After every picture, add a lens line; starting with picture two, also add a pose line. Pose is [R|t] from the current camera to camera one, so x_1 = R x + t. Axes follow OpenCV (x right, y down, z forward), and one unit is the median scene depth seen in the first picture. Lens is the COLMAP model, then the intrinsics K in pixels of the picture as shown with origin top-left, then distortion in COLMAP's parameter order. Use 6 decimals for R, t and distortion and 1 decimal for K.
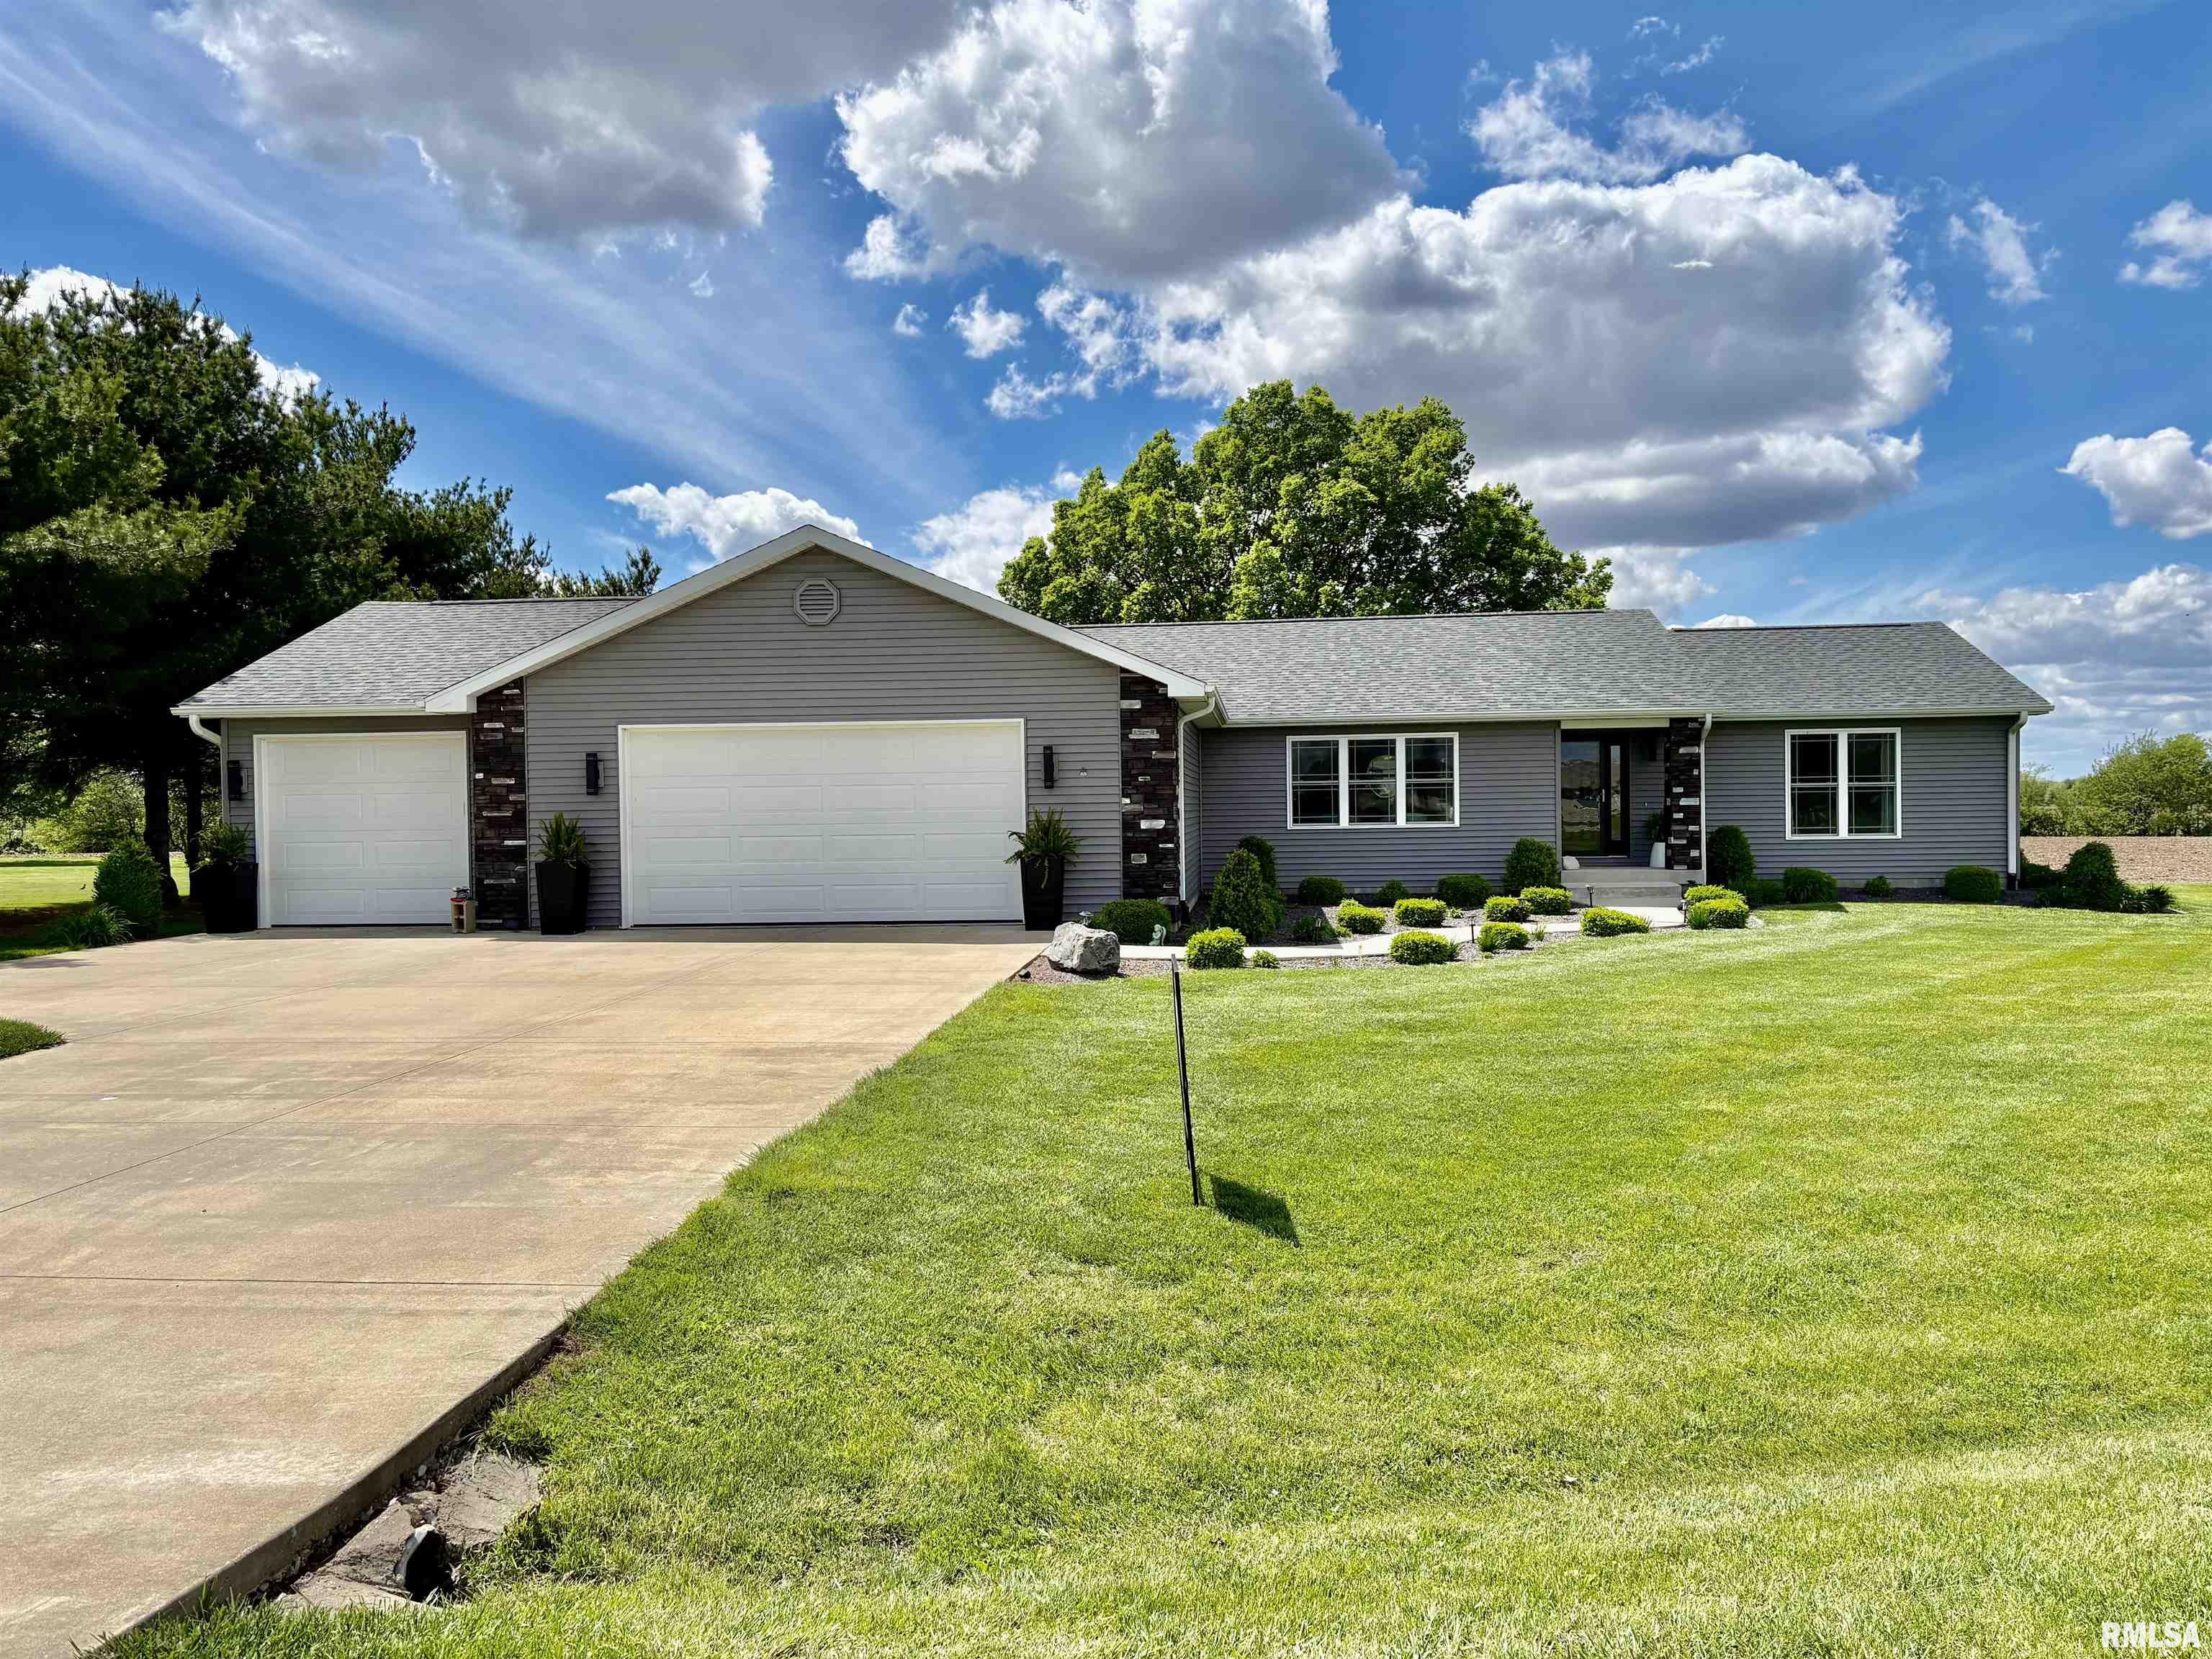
lens RADIAL K [[1708.7, 0, 1106.0], [0, 1708.7, 829.5], [0, 0, 1]] dist [0.000088, 0.000130]
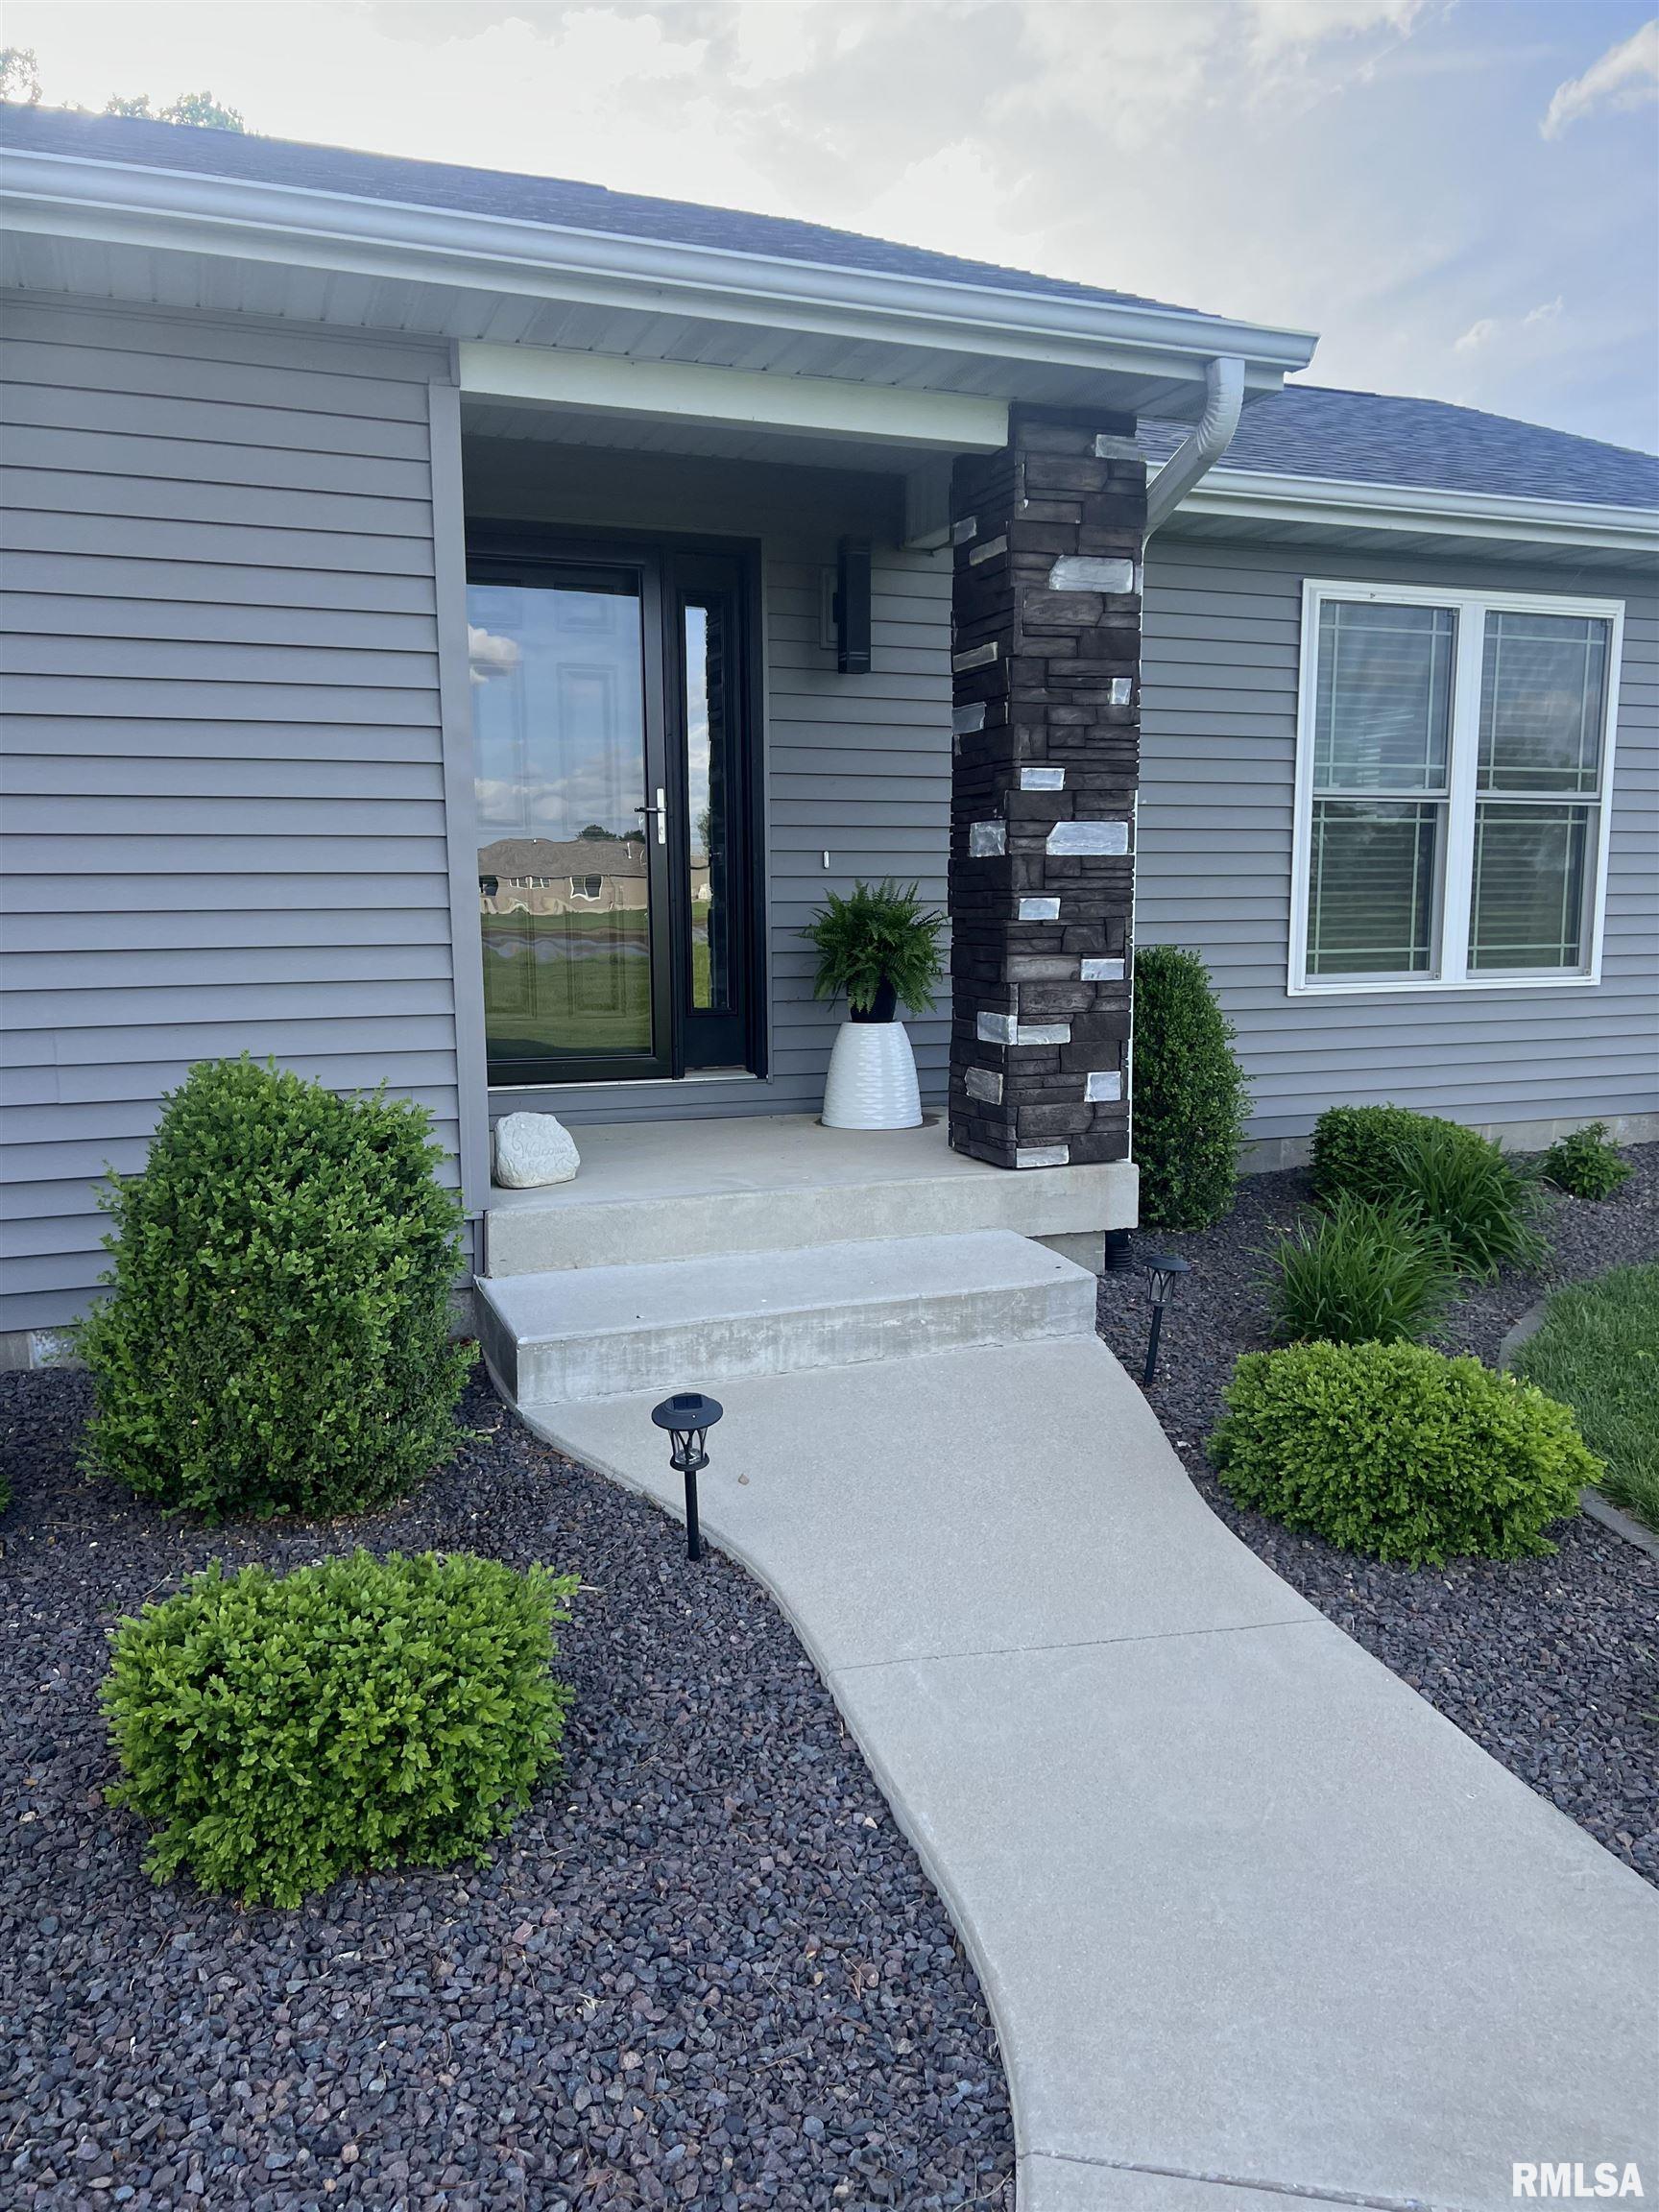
lens RADIAL K [[1655.4, 0, 782.1], [0, 1655.4, 1098.1], [0, 0, 1]] dist [0.044969, -0.004625]
pose [[0.898832, -0.044719, 0.436006, 0.221641], [-0.003629, 0.993988, 0.109430, -0.007190], [-0.438278, -0.099942, 0.893266, 0.837423]]
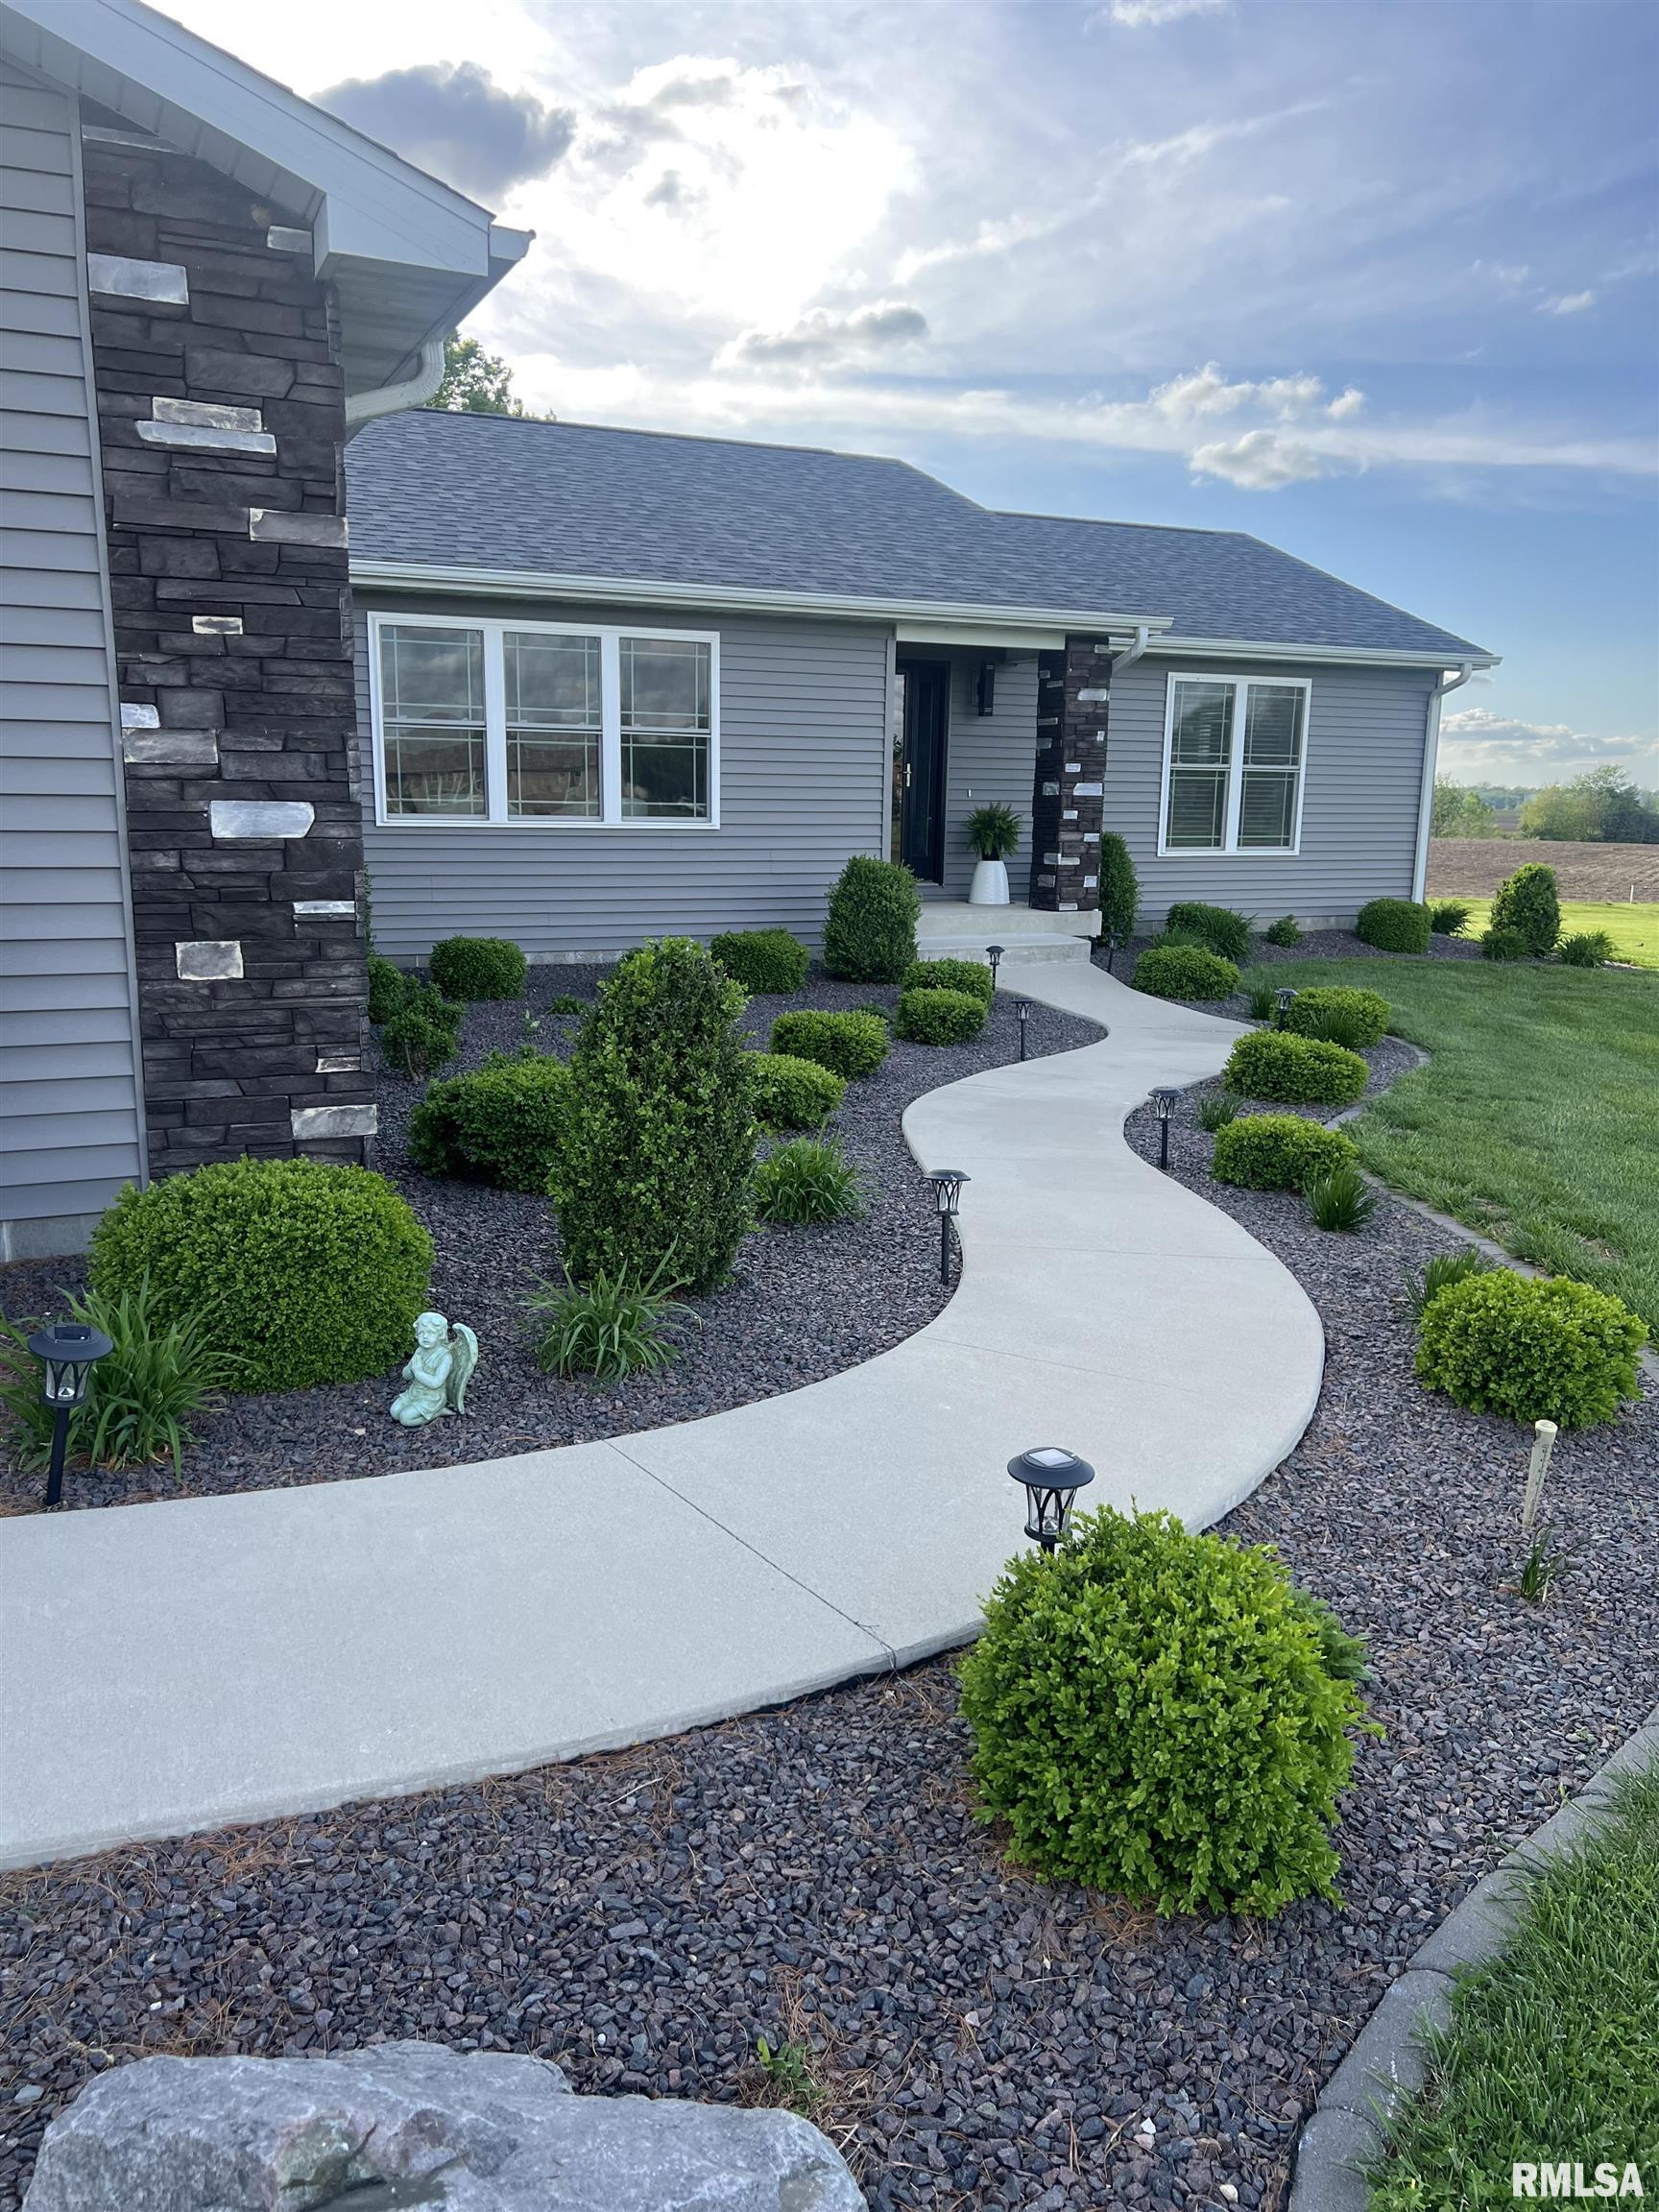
lens RADIAL K [[1655.4, 0, 782.1], [0, 1655.4, 1098.1], [0, 0, 1]] dist [0.044969, -0.004625]
pose [[0.865177, -0.064333, 0.497323, -0.022574], [-0.020275, 0.986438, 0.162877, -0.003209], [-0.501057, -0.151001, 0.852139, 0.571631]]
